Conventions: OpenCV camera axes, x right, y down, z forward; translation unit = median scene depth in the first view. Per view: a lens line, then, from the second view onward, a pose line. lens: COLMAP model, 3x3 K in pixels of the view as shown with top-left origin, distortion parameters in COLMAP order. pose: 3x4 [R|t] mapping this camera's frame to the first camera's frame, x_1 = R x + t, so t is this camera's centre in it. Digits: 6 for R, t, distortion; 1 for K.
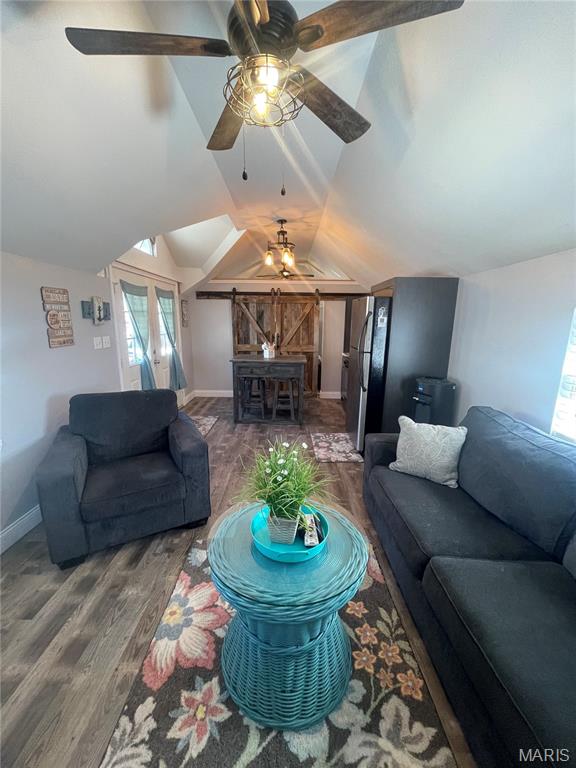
lens RADIAL K [[307.7, 0, 283.9], [0, 307.7, 381.8], [0, 0, 1]] dist [-0.002671, 0.000064]
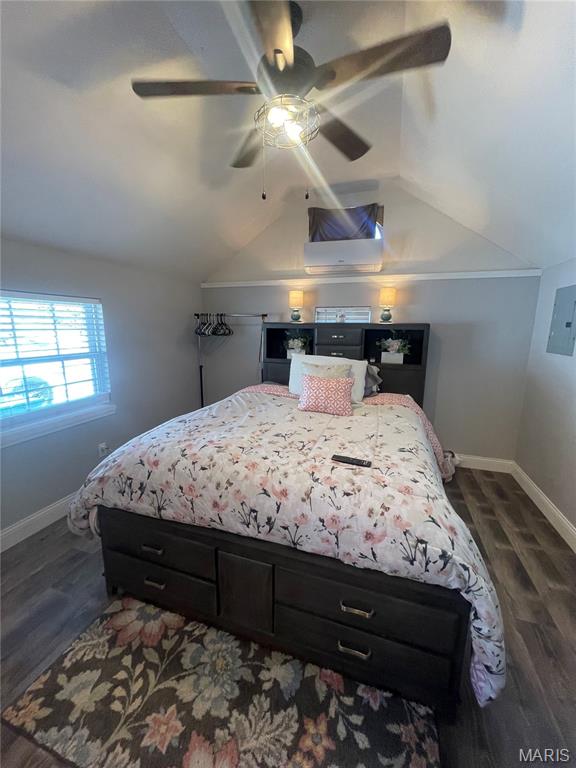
lens RADIAL K [[307.7, 0, 283.9], [0, 307.7, 381.8], [0, 0, 1]] dist [-0.002671, 0.000064]
pose [[0.320540, -0.170988, 0.931674, -0.044325], [0.185089, 0.975919, 0.115429, -0.118181], [-0.928976, 0.135443, 0.344469, 0.703753]]
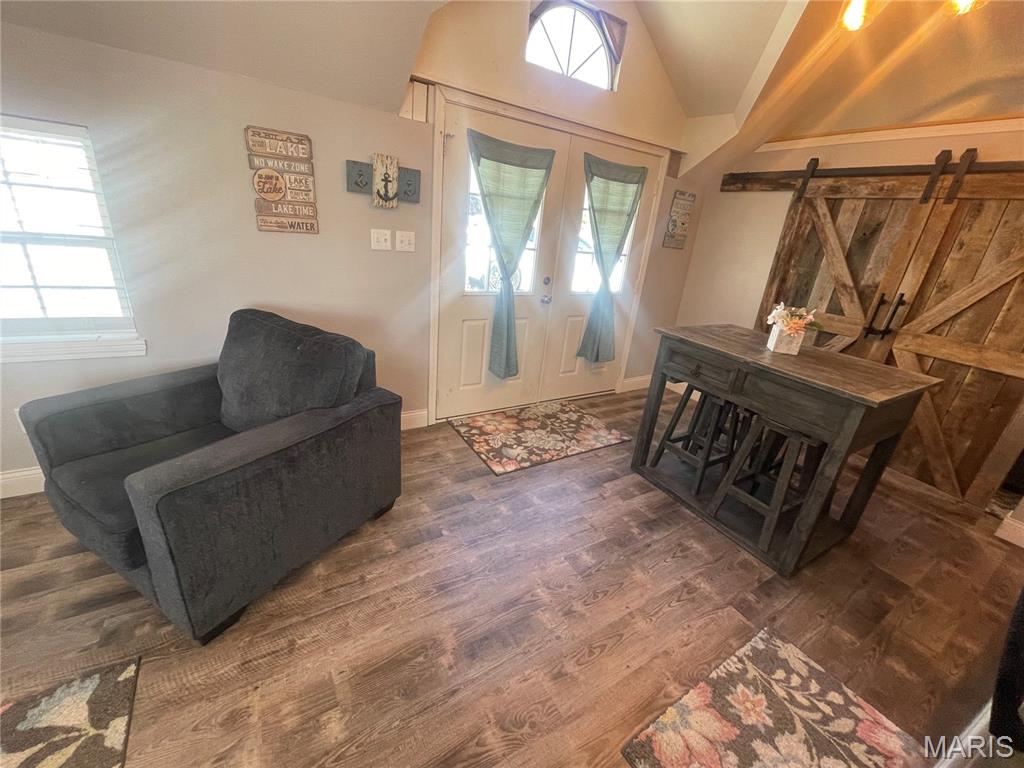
lens RADIAL K [[410.3, 0, 512.0], [0, 410.3, 384.0], [0, 0, 1]] dist [-0.002671, 0.000064]
pose [[0.537241, 0.344091, -0.770048, 0.183348], [-0.254949, 0.936539, 0.240615, -0.089769], [0.803974, 0.067055, 0.590872, 0.561148]]
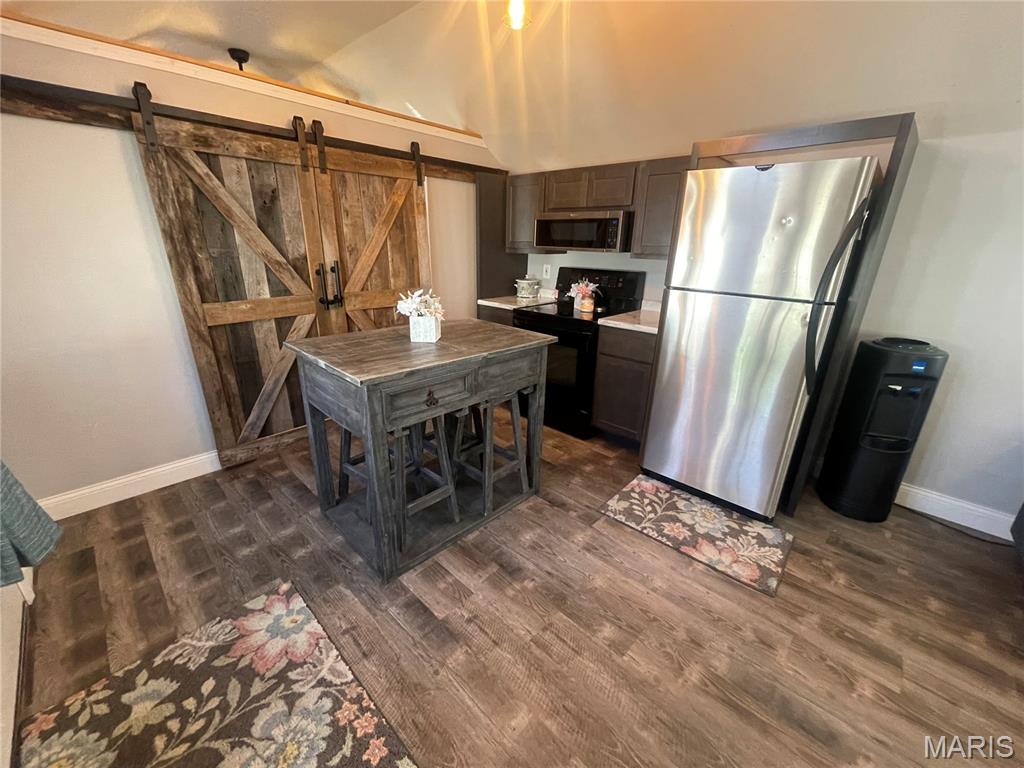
lens RADIAL K [[410.3, 0, 512.0], [0, 410.3, 384.0], [0, 0, 1]] dist [-0.002671, 0.000064]
pose [[0.676702, -0.236367, 0.697284, -0.346545], [0.129248, 0.970496, 0.203548, -0.127093], [-0.724824, -0.047619, 0.687286, 0.735991]]
